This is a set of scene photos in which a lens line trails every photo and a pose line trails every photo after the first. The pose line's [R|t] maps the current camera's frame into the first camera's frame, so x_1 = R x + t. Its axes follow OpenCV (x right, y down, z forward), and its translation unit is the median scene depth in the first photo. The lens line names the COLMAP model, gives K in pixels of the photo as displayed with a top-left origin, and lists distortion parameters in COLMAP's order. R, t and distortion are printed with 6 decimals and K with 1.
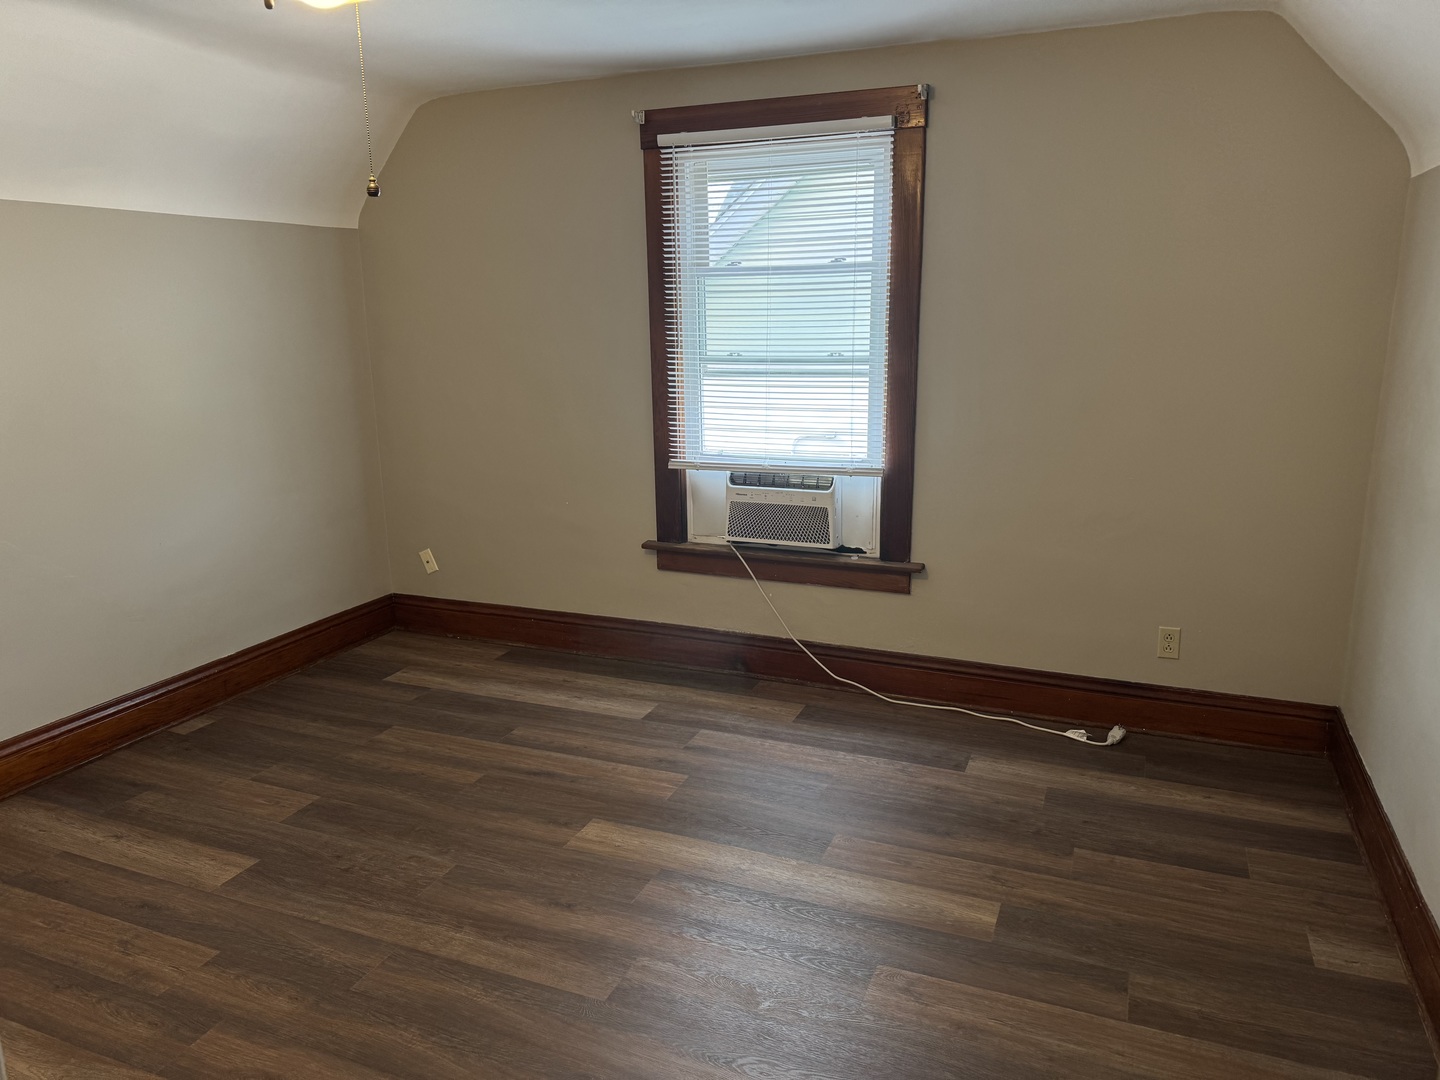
lens RADIAL K [[1015.5, 0, 720.3], [0, 1015.5, 535.2], [0, 0, 1]] dist [0.027705, 0.000456]
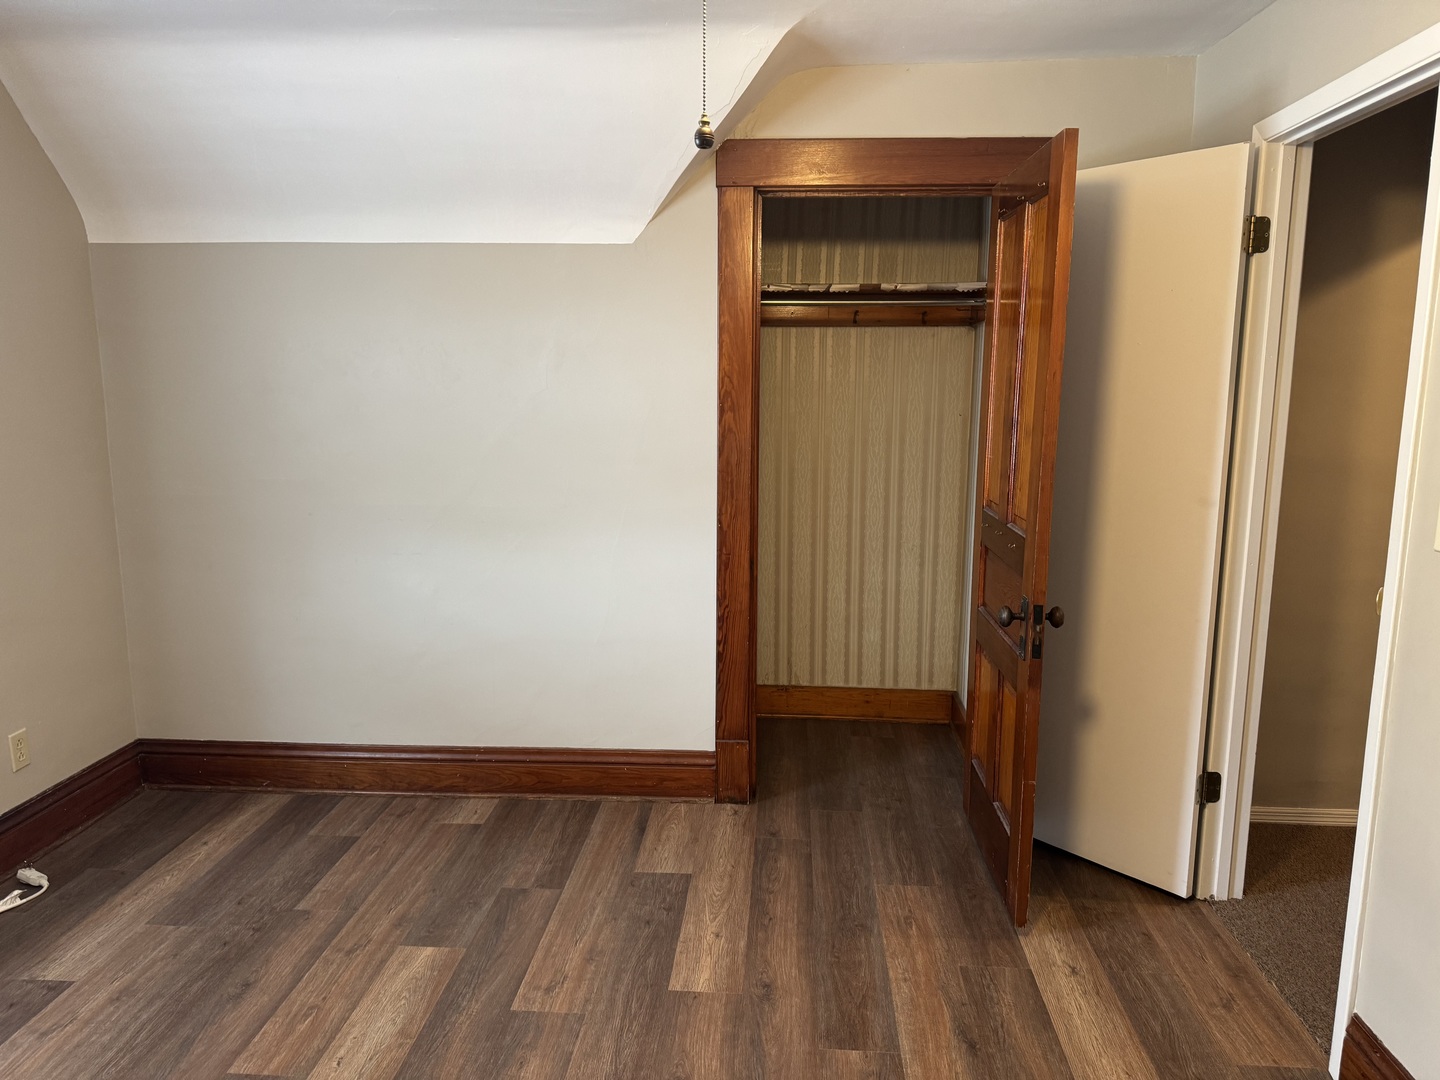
lens RADIAL K [[1015.5, 0, 721.4], [0, 1015.5, 546.5], [0, 0, 1]] dist [0.027705, 0.000456]
pose [[-0.318287, -0.141202, 0.937419, -0.647394], [0.210594, 0.953605, 0.215145, -0.144018], [-0.924307, 0.265892, -0.273784, 0.819117]]
